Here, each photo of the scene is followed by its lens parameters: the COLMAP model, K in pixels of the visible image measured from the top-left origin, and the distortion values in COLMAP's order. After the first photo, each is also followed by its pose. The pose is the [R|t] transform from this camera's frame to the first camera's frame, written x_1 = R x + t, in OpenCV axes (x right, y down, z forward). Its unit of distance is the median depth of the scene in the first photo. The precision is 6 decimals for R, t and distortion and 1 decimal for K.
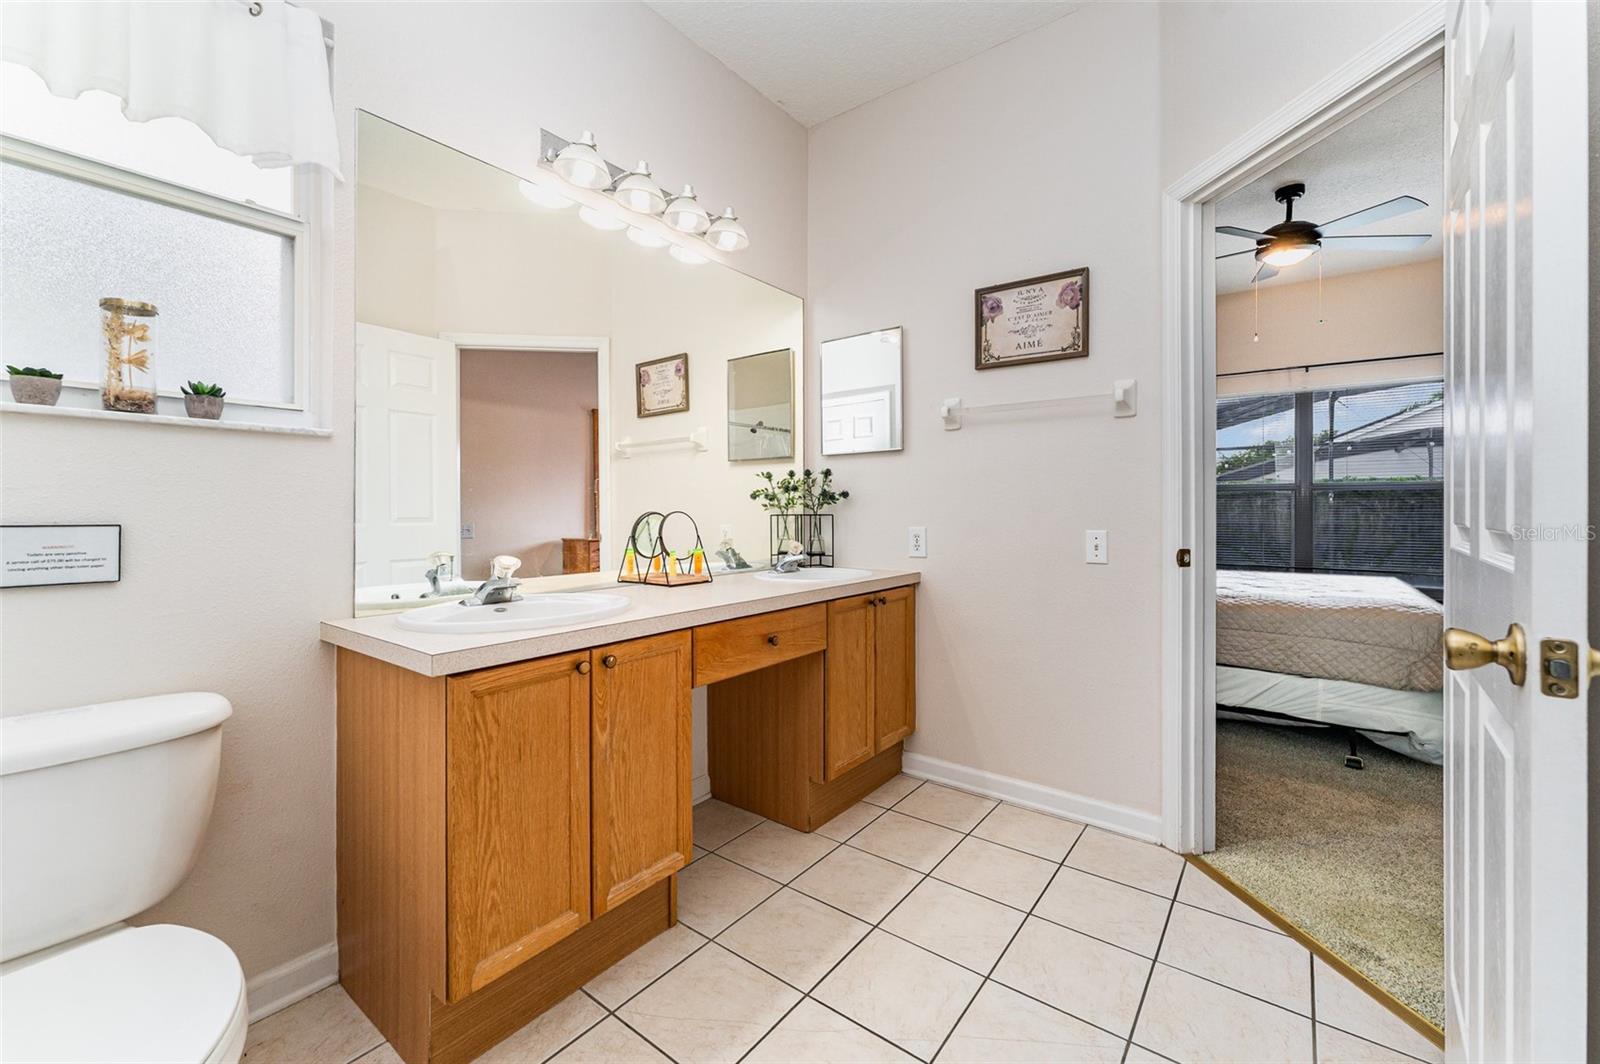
lens RADIAL K [[646.1, 0, 790.1], [0, 646.1, 504.4], [0, 0, 1]] dist [0.000291, 0.000124]
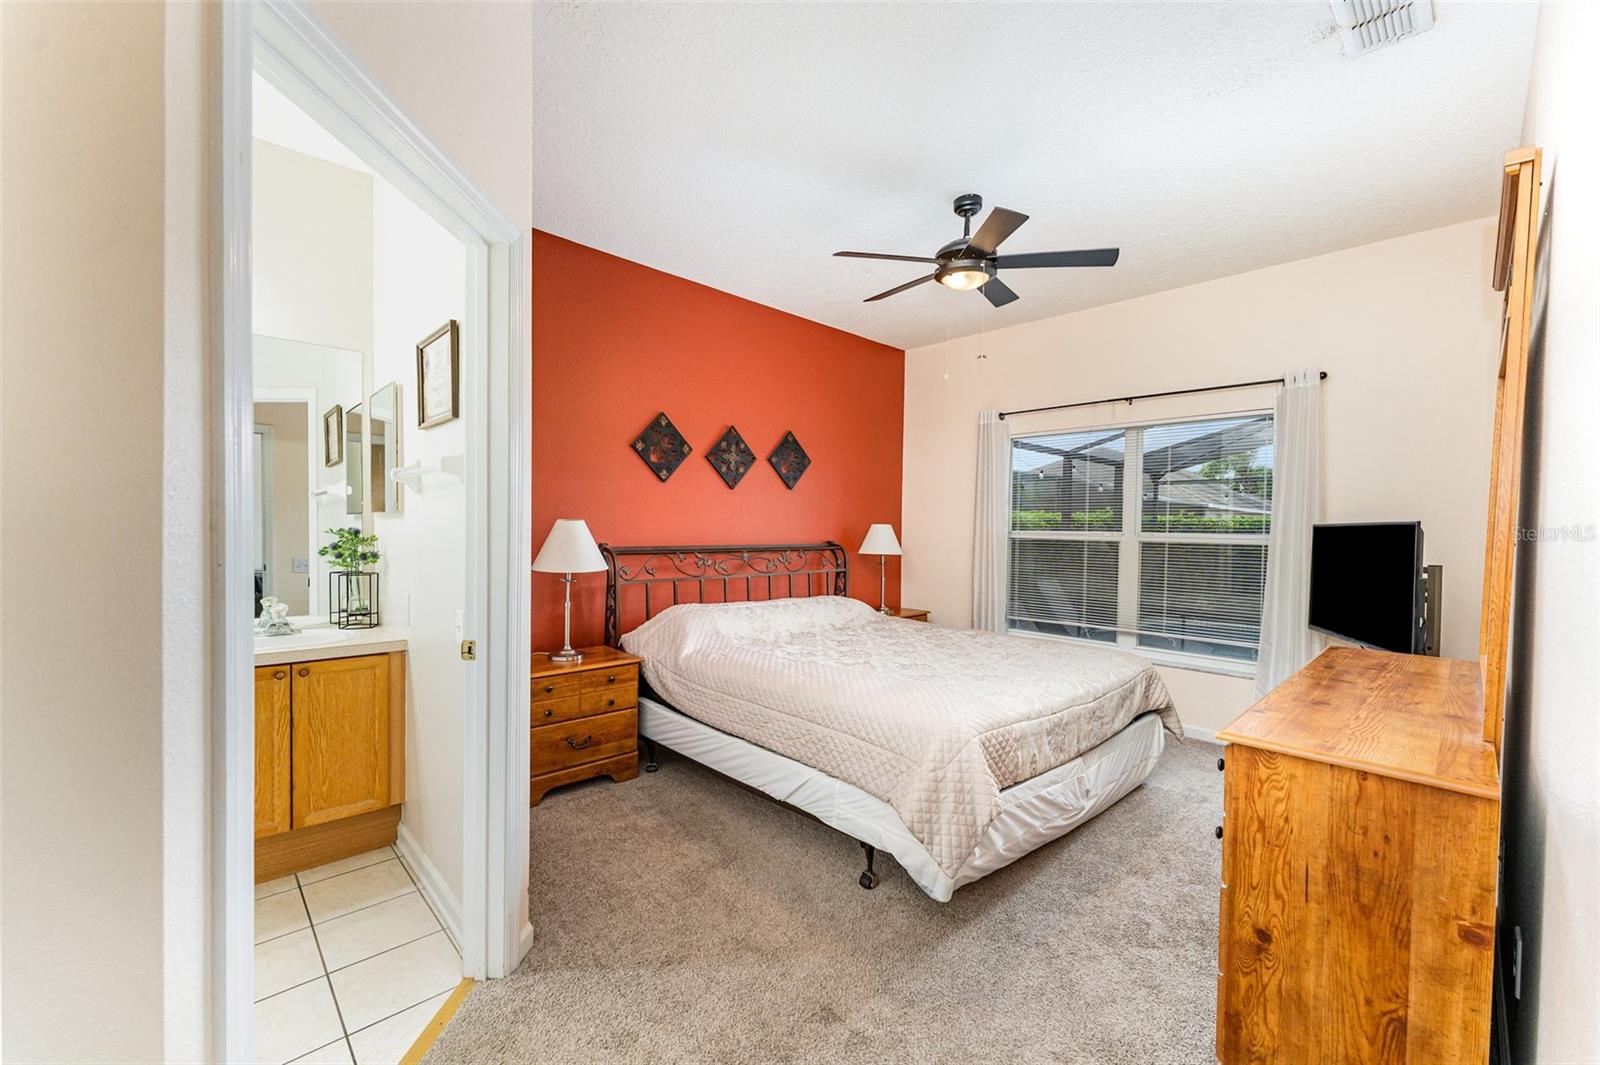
lens RADIAL K [[641.1, 0, 773.4], [0, 641.1, 539.3], [0, 0, 1]] dist [0.000203, 0.000442]
pose [[0.987962, 0.014380, -0.154025, 1.242999], [-0.011558, 0.999749, 0.019197, -0.095280], [0.154263, -0.017186, 0.987880, 0.213024]]
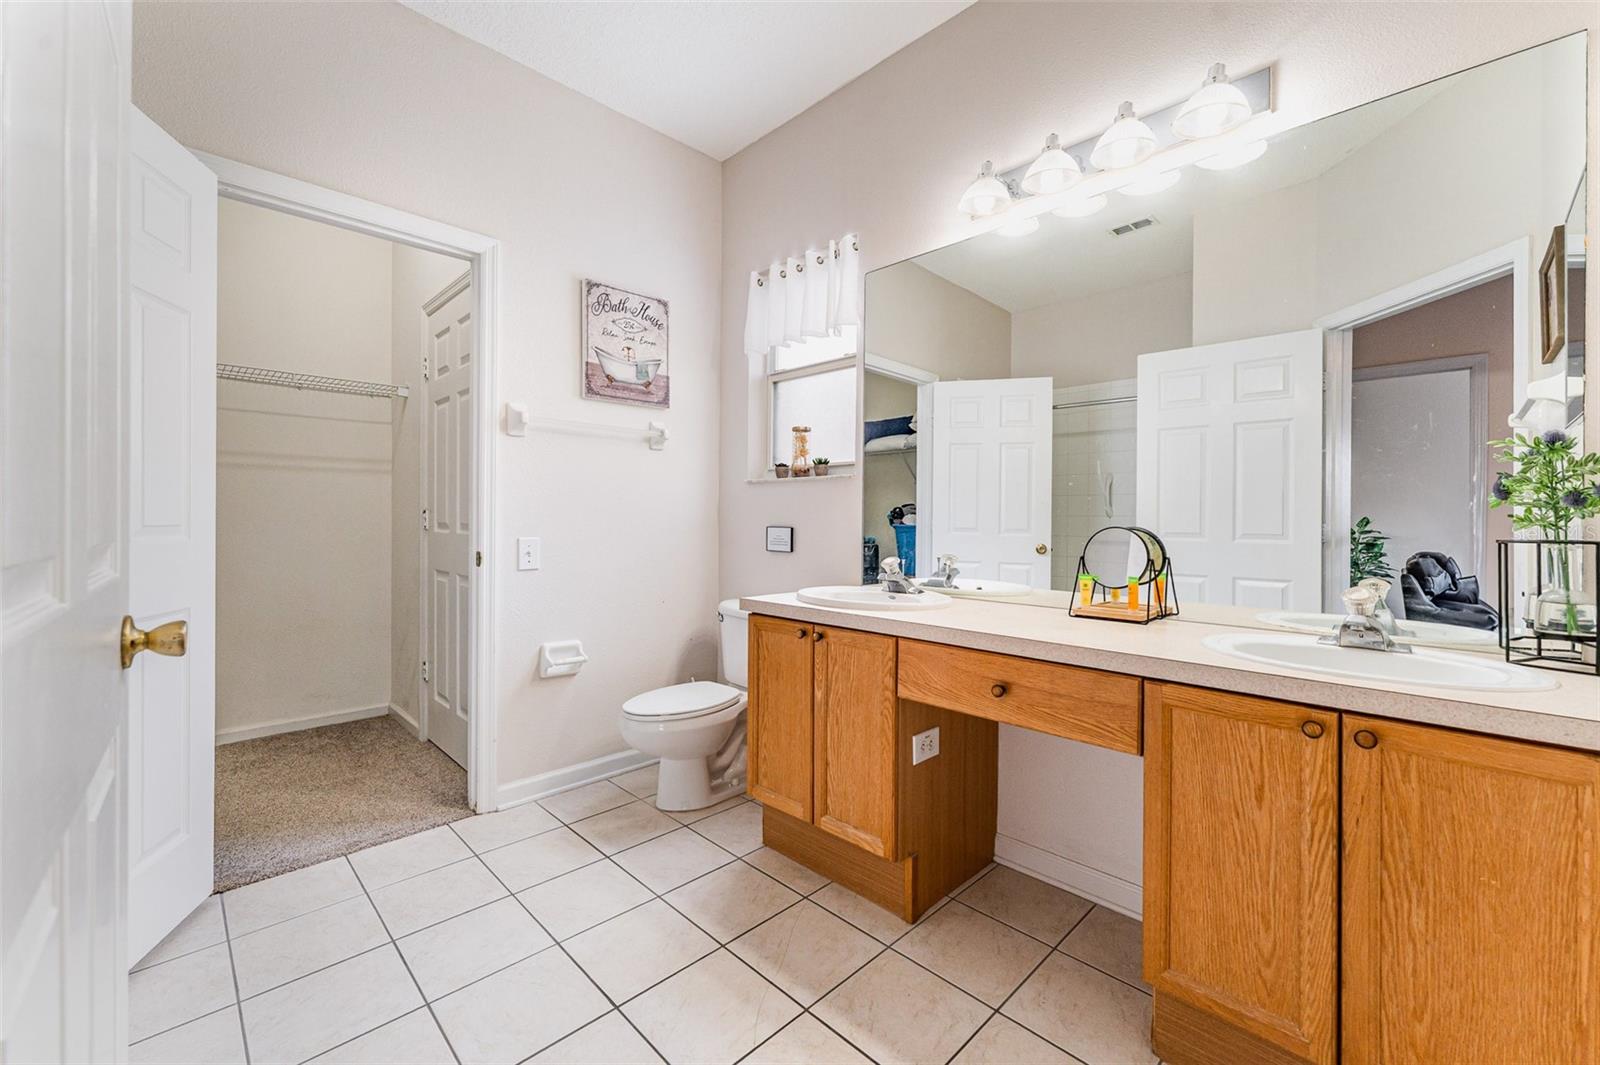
lens RADIAL K [[644.7, 0, 815.7], [0, 644.7, 519.0], [0, 0, 1]] dist [0.000072, 0.000135]
pose [[-0.106521, -0.003798, -0.994303, 0.779045], [-0.002401, 0.999991, -0.003562, 0.006164], [0.994308, 0.002008, -0.106529, 0.860729]]
